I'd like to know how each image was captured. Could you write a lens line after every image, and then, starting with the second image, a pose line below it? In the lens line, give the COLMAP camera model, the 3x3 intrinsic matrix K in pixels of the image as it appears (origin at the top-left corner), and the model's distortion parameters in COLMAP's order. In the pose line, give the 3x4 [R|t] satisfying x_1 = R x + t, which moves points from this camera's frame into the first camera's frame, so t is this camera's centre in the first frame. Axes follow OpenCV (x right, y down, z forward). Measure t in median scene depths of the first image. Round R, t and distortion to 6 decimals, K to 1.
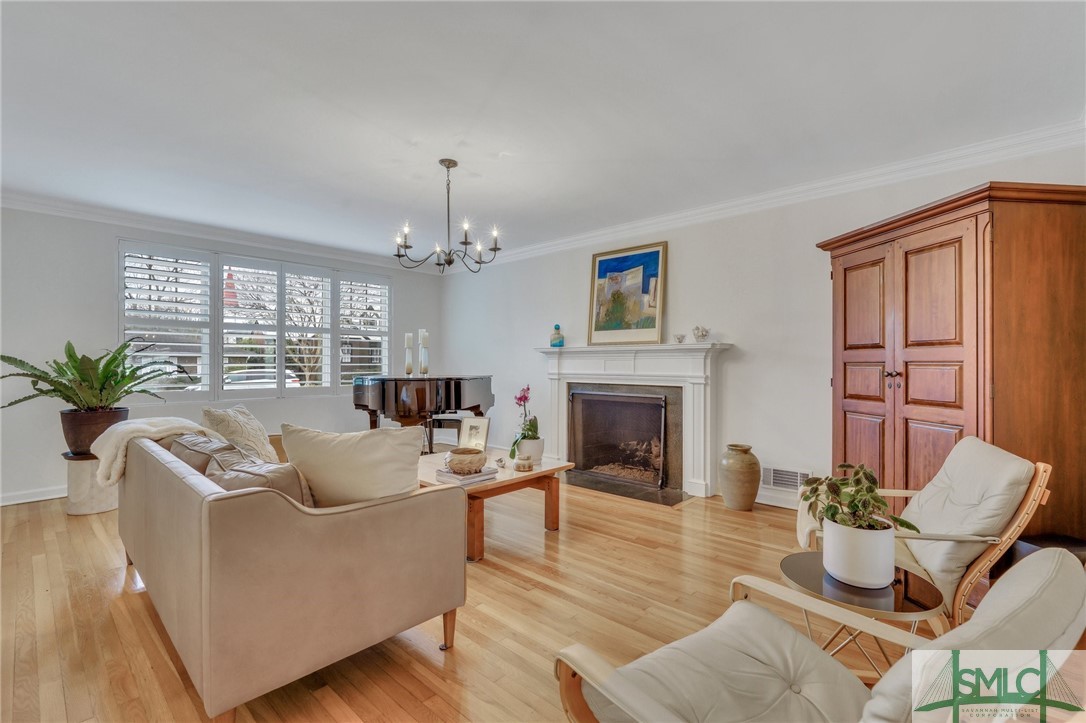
lens RADIAL K [[478.0, 0, 543.0], [0, 478.0, 361.5], [0, 0, 1]] dist [-0.001135, 0.000644]
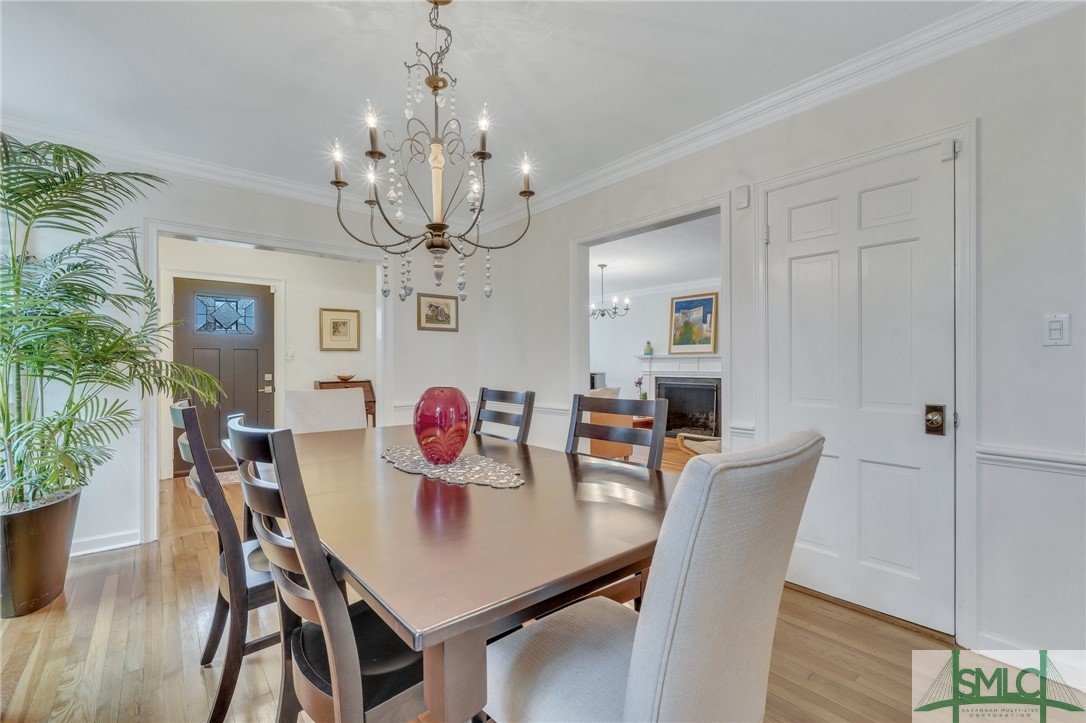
lens RADIAL K [[477.5, 0, 546.9], [0, 477.5, 371.9], [0, 0, 1]] dist [0.000483, 0.000253]
pose [[0.992727, -0.003324, -0.120341, -0.127608], [0.005395, 0.999843, 0.016886, -0.002403], [0.120266, -0.017412, 0.992589, -0.697426]]
